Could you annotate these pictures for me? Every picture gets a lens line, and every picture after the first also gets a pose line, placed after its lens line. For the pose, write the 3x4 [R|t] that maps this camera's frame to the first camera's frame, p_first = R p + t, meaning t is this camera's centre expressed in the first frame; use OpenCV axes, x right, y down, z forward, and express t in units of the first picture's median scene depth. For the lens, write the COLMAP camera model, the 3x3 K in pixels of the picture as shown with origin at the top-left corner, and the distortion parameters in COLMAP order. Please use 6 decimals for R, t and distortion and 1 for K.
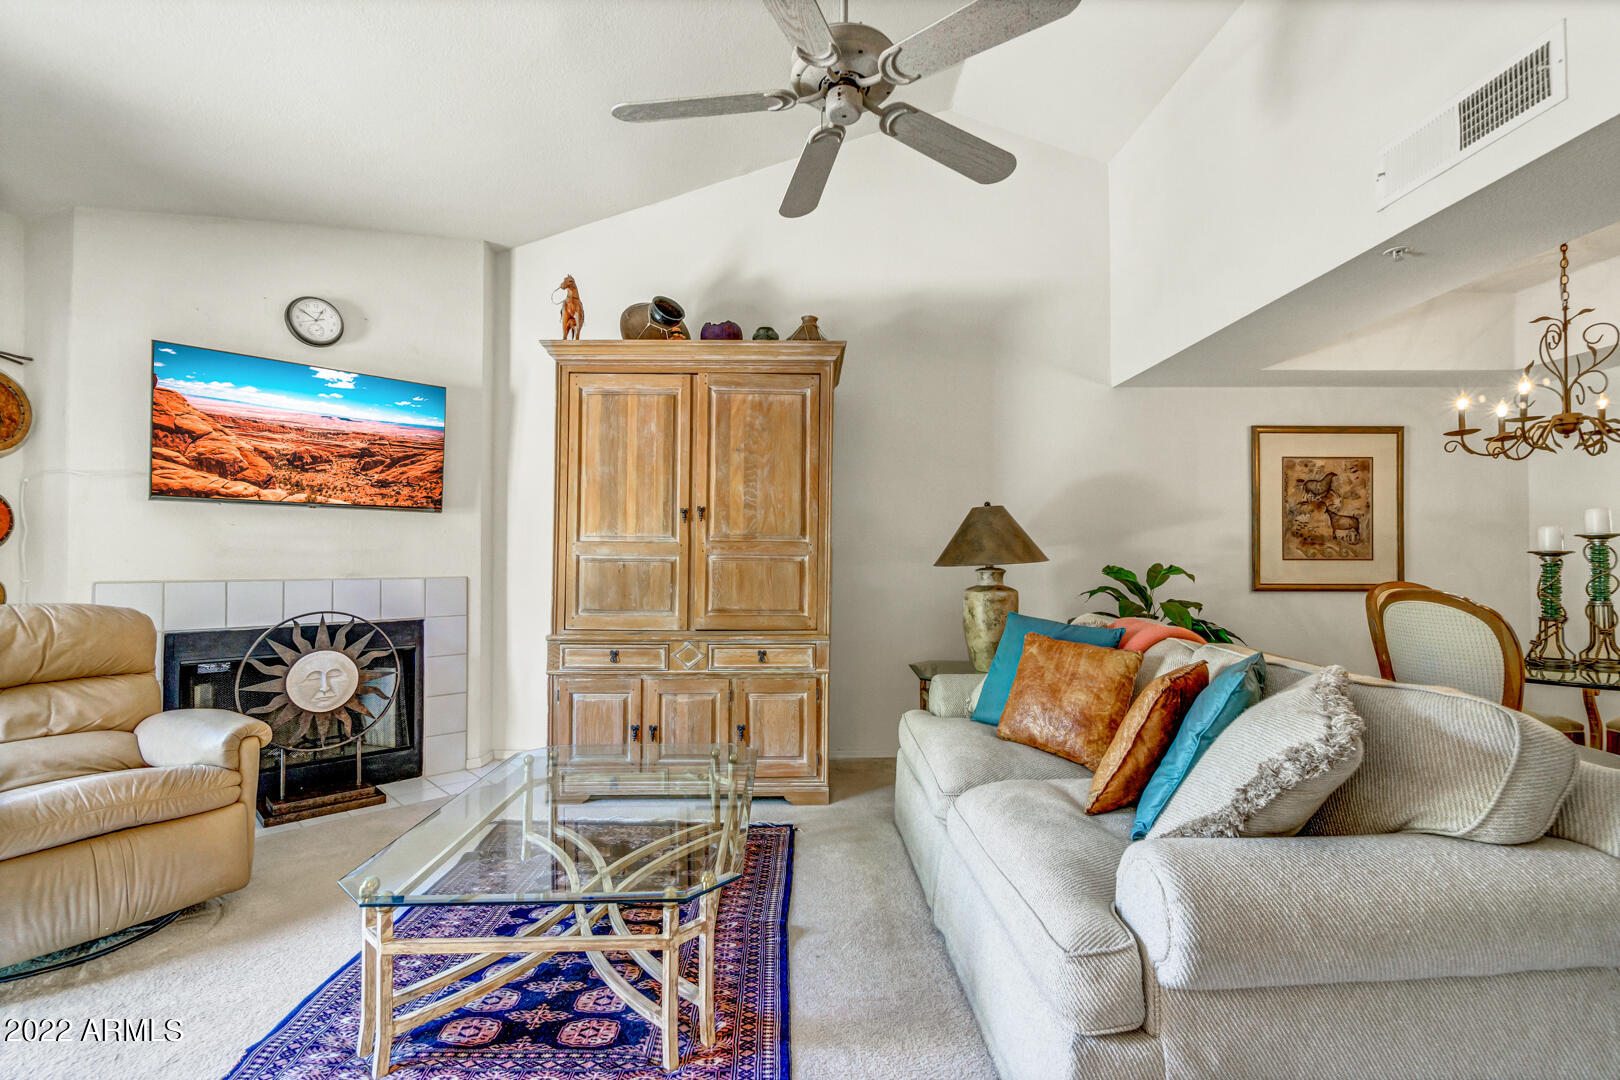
lens RADIAL K [[717.2, 0, 804.7], [0, 717.2, 554.4], [0, 0, 1]] dist [0.000025, -0.000013]
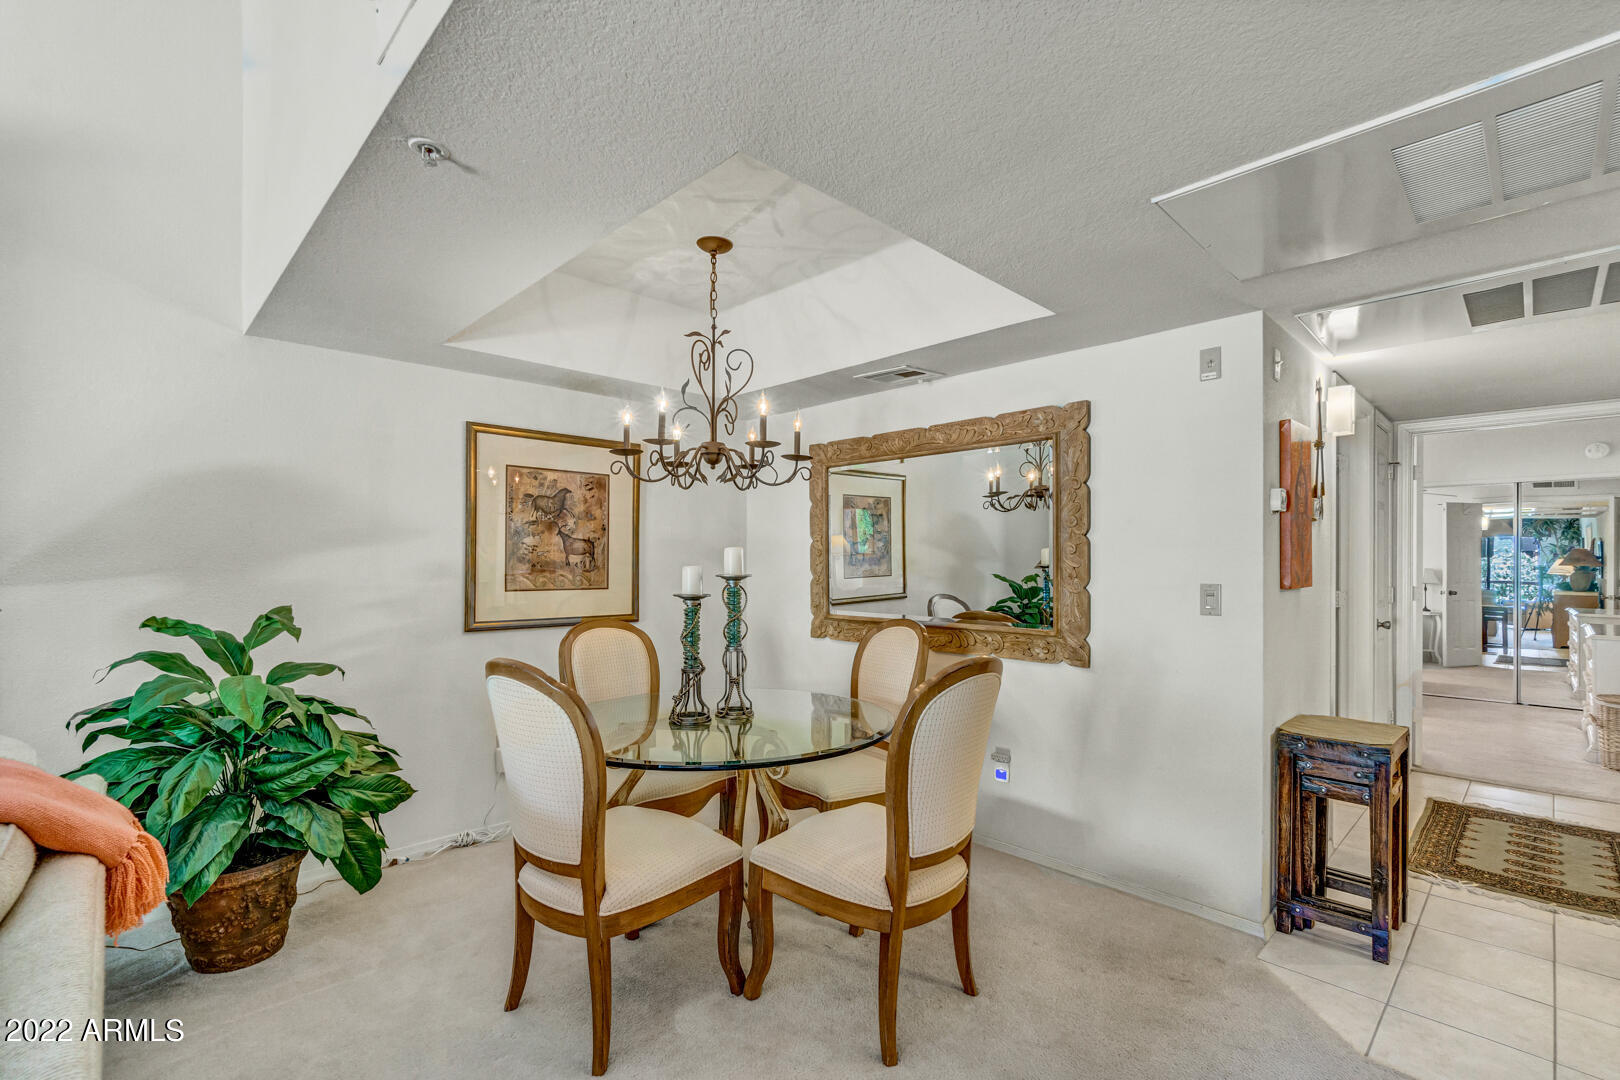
lens RADIAL K [[723.4, 0, 804.7], [0, 723.4, 562.6], [0, 0, 1]] dist [0.000702, -0.000081]
pose [[0.736925, 0.003985, 0.675963, 0.361256], [-0.012488, 0.999892, 0.007719, -0.035513], [-0.675859, -0.014130, 0.736895, 0.164624]]
